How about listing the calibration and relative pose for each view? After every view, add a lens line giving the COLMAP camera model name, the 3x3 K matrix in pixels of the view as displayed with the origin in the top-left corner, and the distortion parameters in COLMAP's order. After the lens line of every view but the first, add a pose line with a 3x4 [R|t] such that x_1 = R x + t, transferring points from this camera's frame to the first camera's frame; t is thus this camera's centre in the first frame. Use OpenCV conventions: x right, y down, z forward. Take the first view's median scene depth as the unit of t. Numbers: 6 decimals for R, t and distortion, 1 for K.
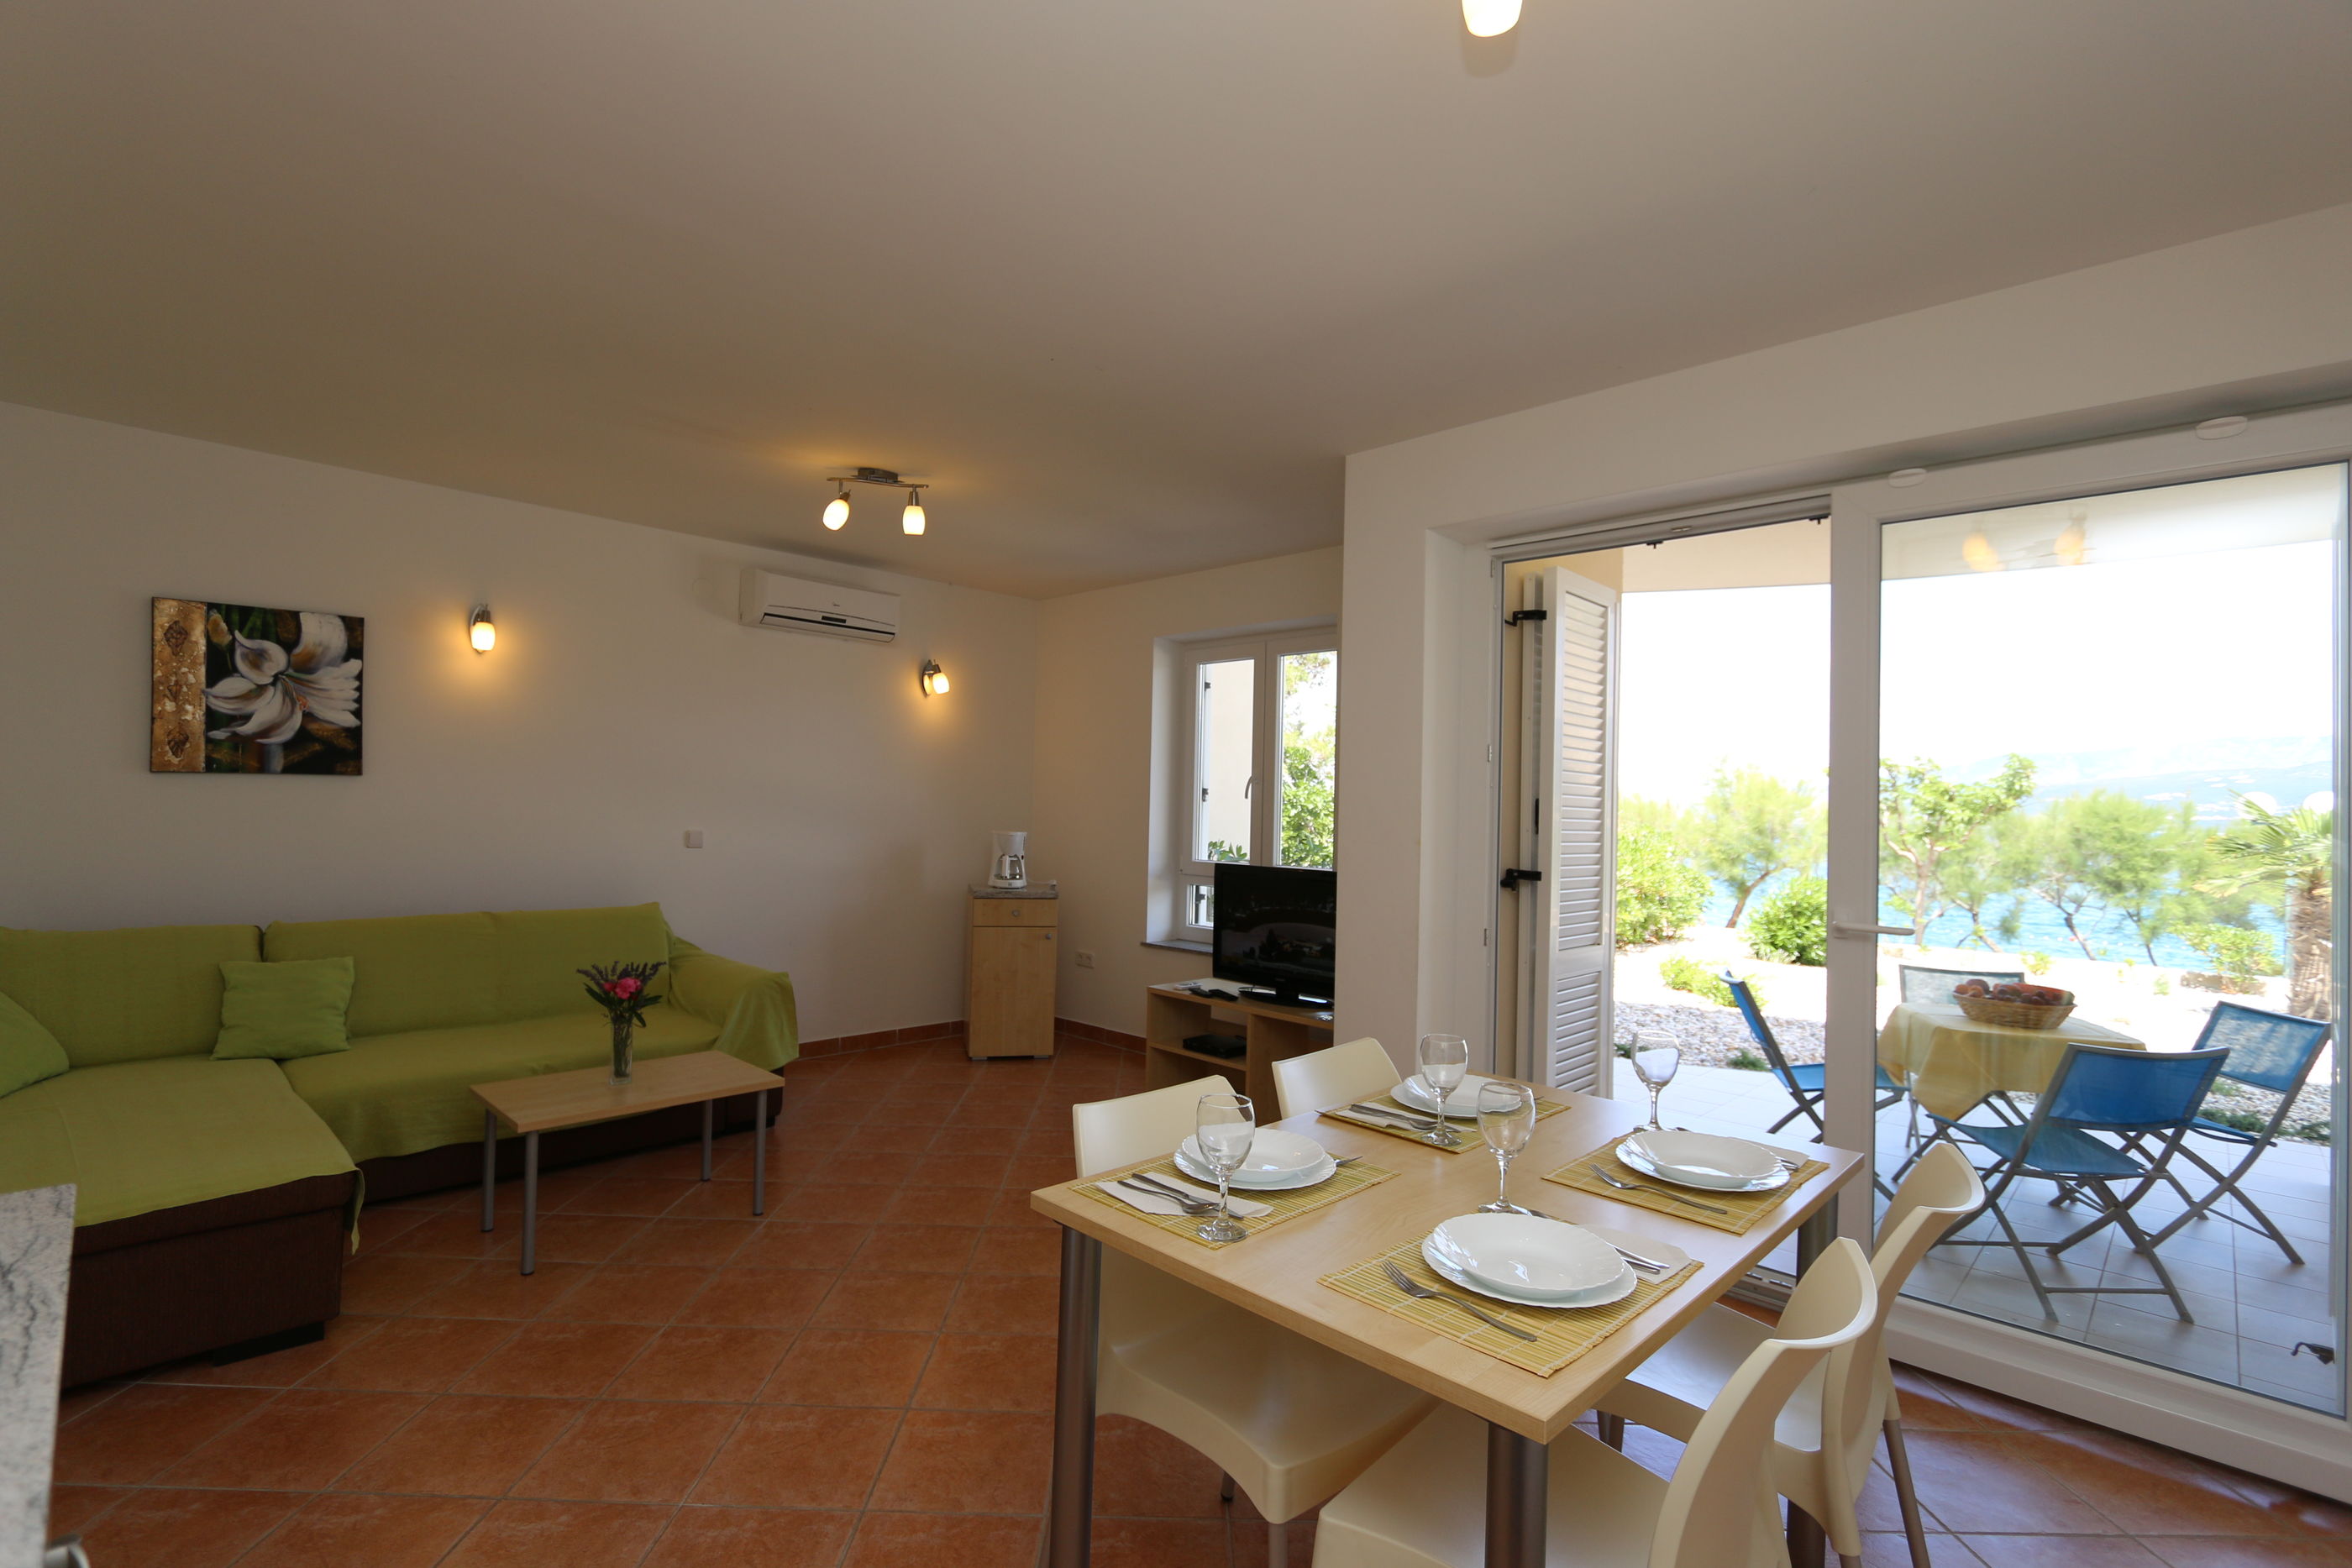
lens RADIAL K [[1089.9, 0, 1163.2], [0, 1089.9, 788.4], [0, 0, 1]] dist [-0.000765, -0.000651]
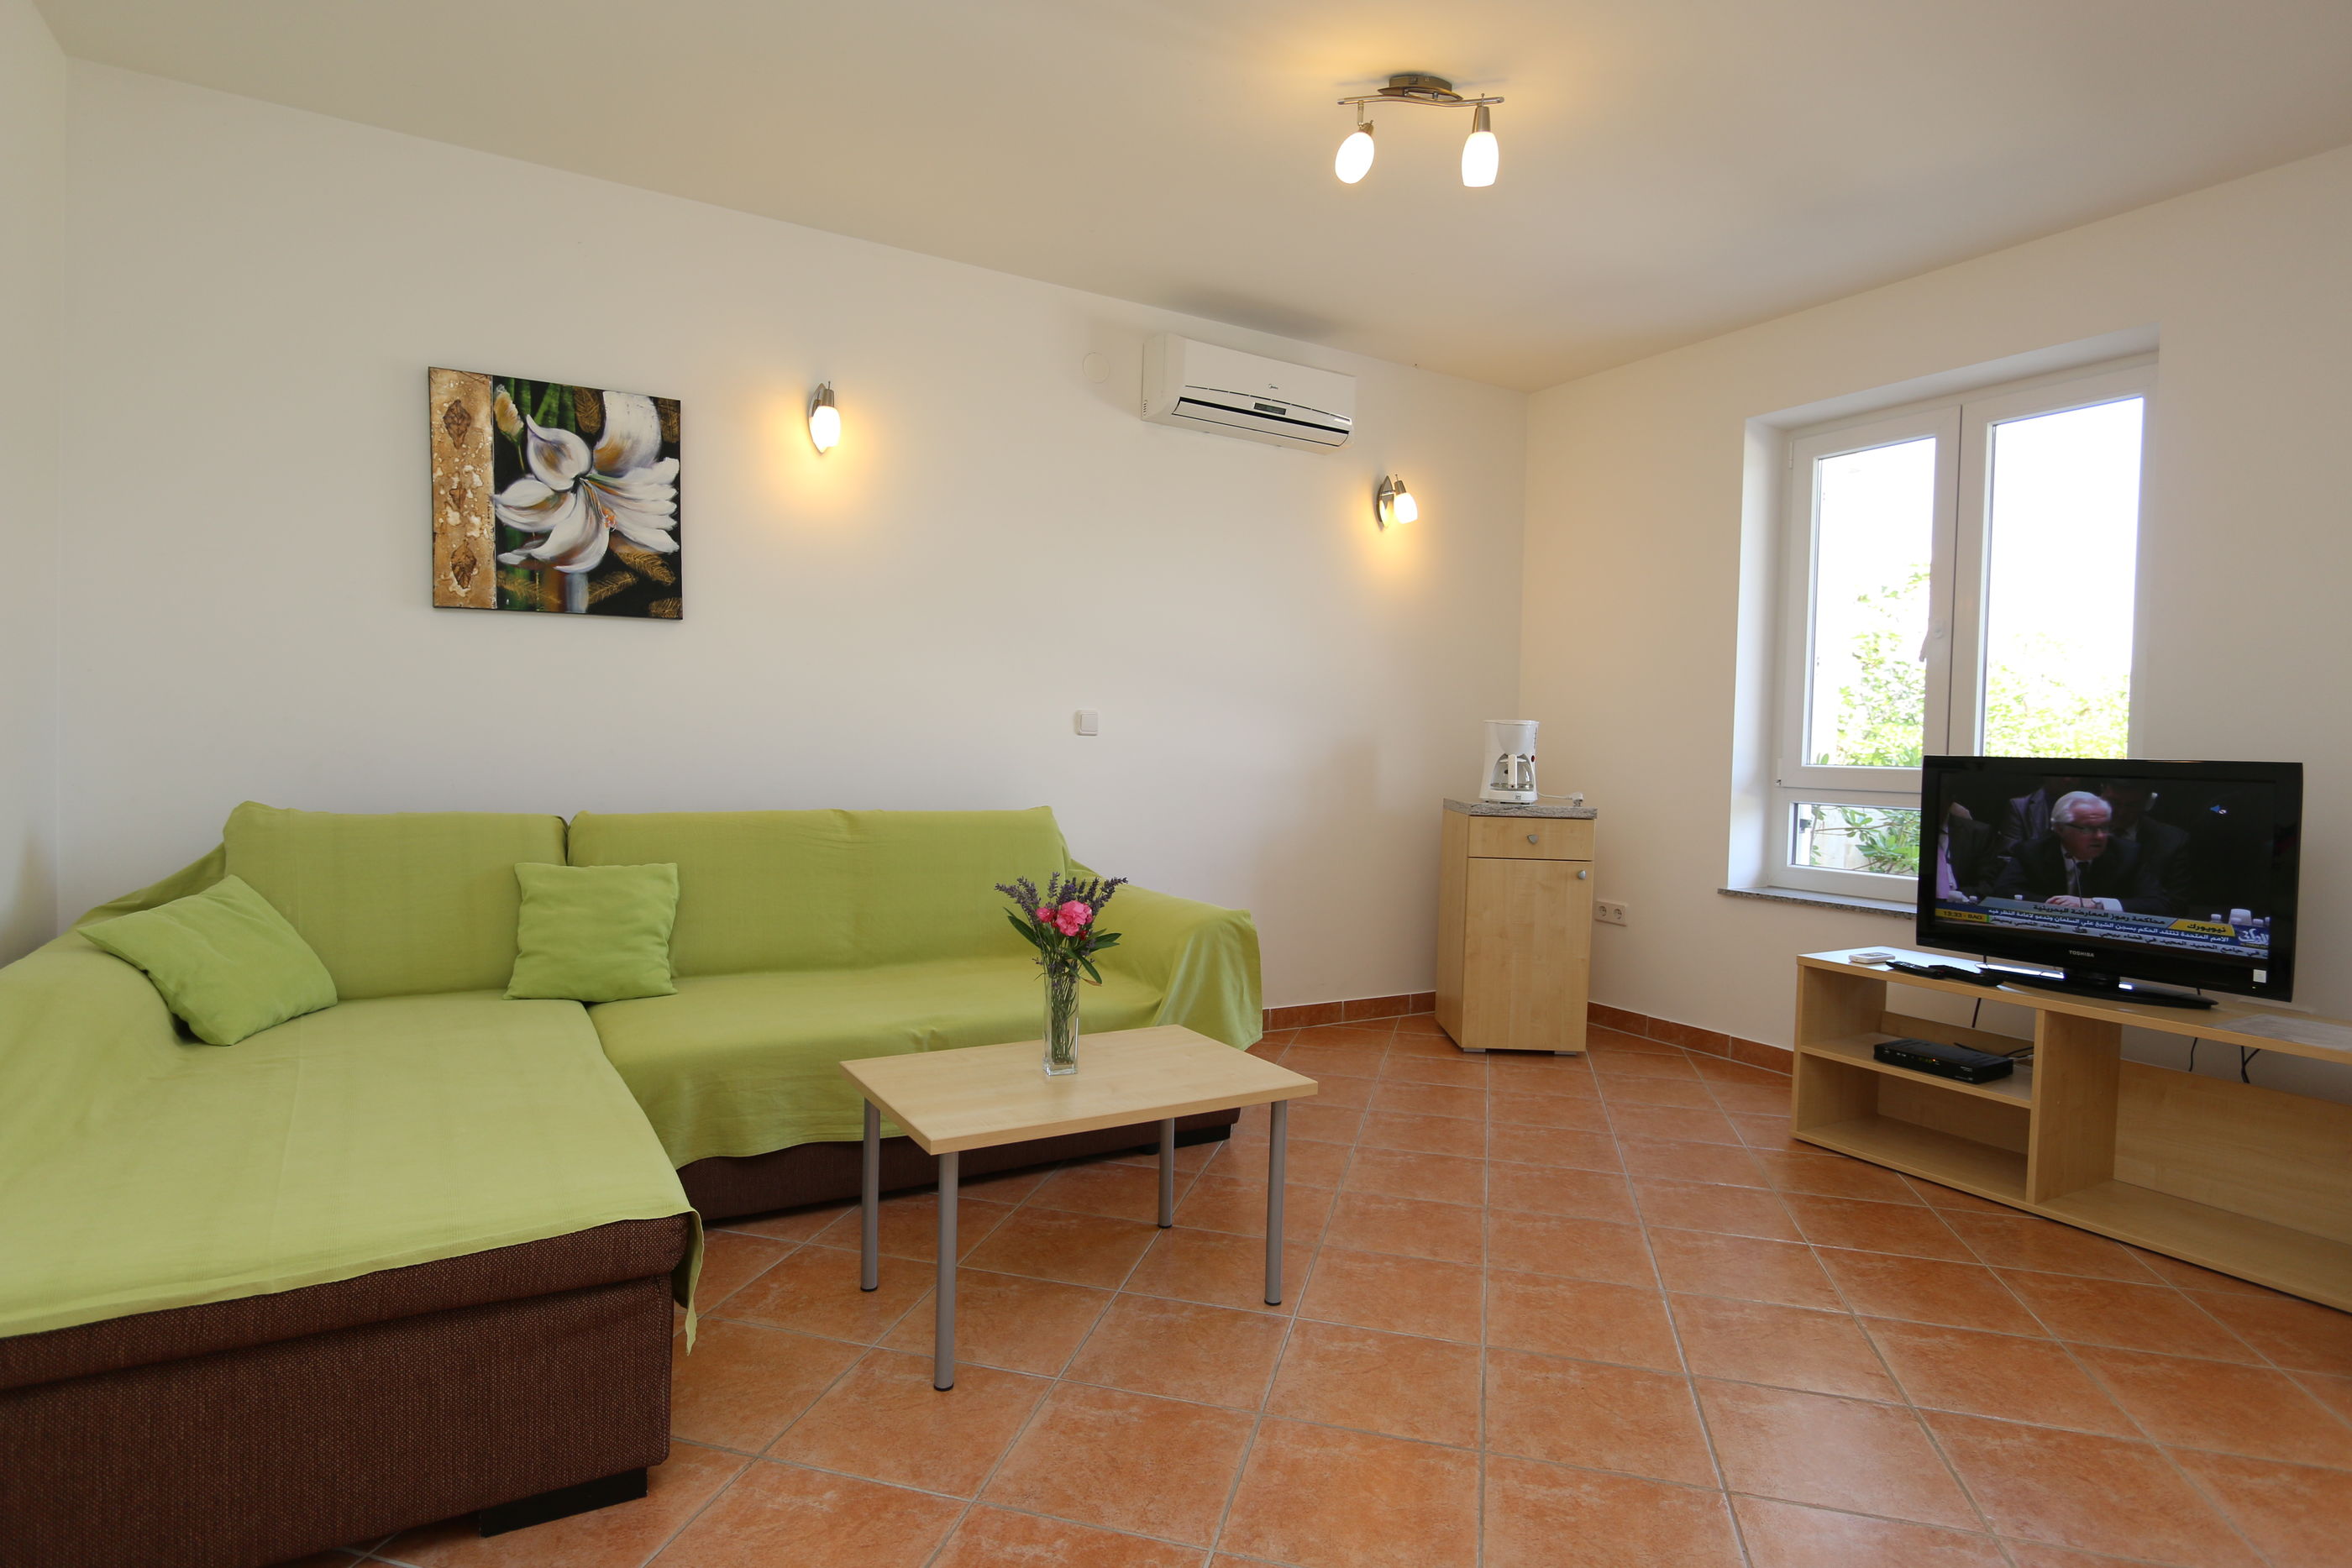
lens RADIAL K [[1257.3, 0, 1183.9], [0, 1257.3, 788.7], [0, 0, 1]] dist [-0.003582, -0.000300]
pose [[0.968089, 0.011261, -0.250354, -0.212261], [0.001248, 0.998761, 0.049752, 0.063297], [0.250604, -0.048477, 0.966875, 0.284149]]
